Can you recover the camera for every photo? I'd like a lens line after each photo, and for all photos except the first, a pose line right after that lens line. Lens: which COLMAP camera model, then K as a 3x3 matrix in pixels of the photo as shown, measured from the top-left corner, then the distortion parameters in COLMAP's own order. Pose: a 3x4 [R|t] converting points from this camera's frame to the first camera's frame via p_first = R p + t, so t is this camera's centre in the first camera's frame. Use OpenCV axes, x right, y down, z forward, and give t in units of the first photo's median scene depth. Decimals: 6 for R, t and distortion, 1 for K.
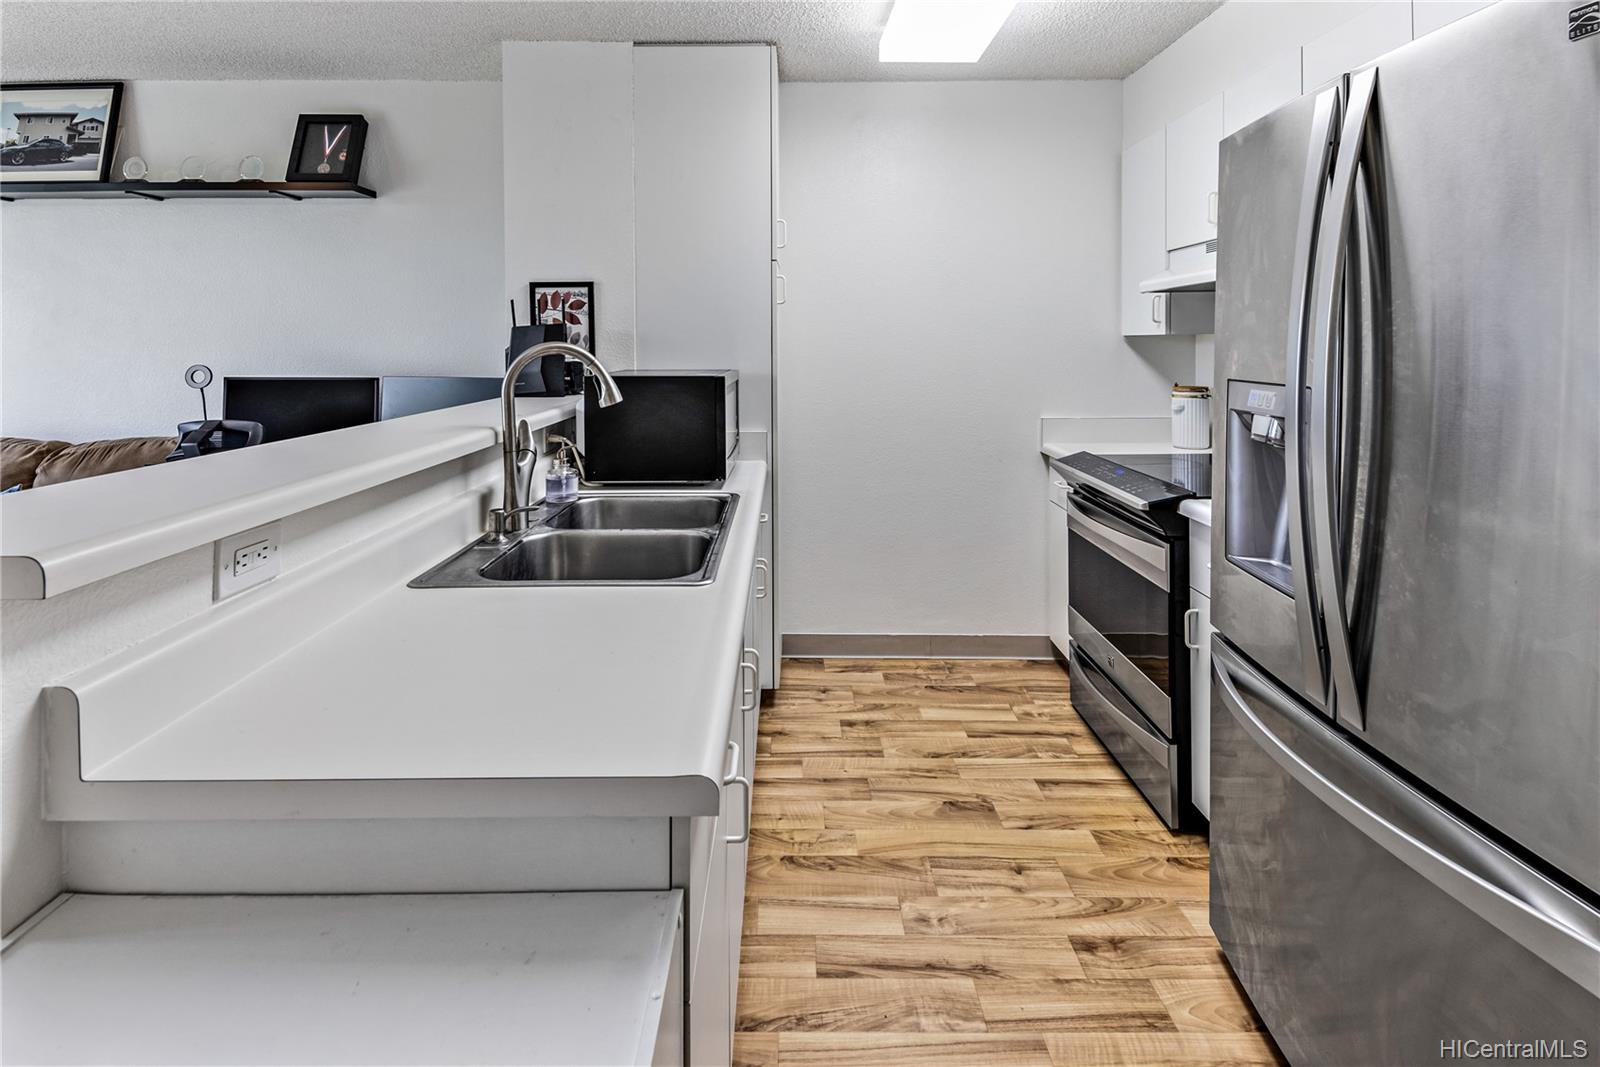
lens RADIAL K [[770.3, 0, 801.5], [0, 770.3, 370.0], [0, 0, 1]] dist [0.028144, -0.025251]
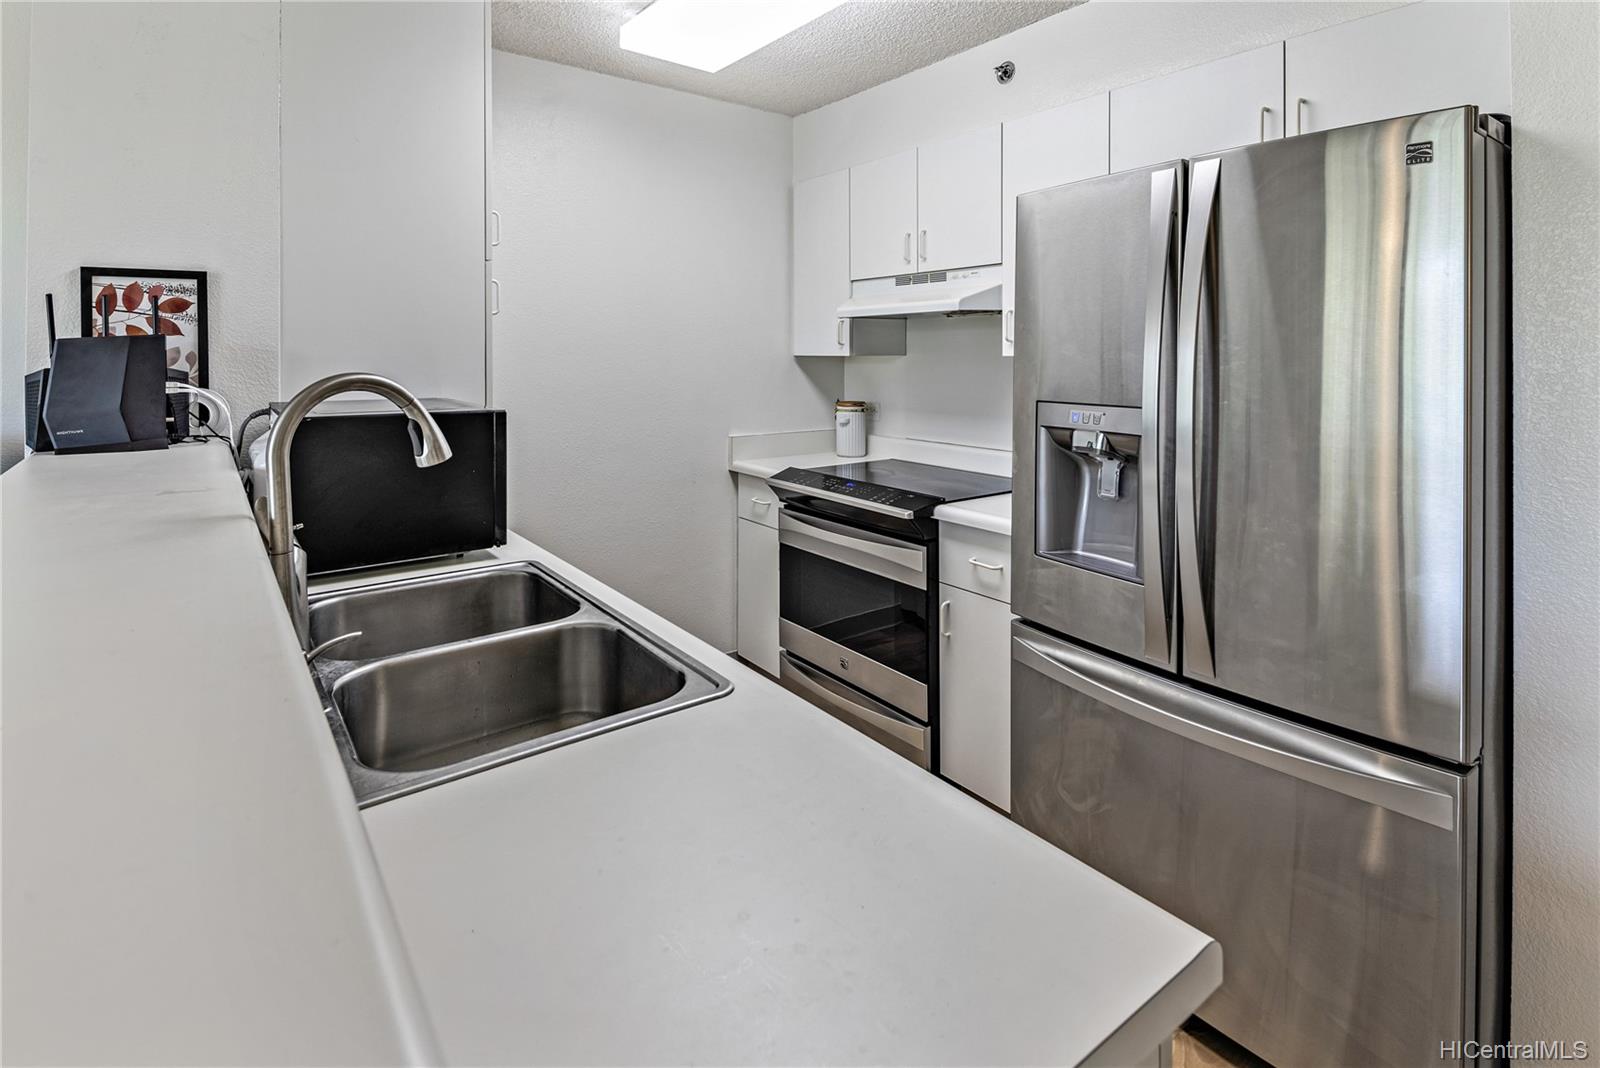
lens RADIAL K [[759.3, 0, 794.2], [0, 759.3, 372.9], [0, 0, 1]] dist [-0.000078, -0.009121]
pose [[0.807329, -0.007989, 0.590047, -0.306683], [0.014521, 0.999875, -0.006331, -0.019911], [-0.589923, 0.013679, 0.807344, 0.218665]]
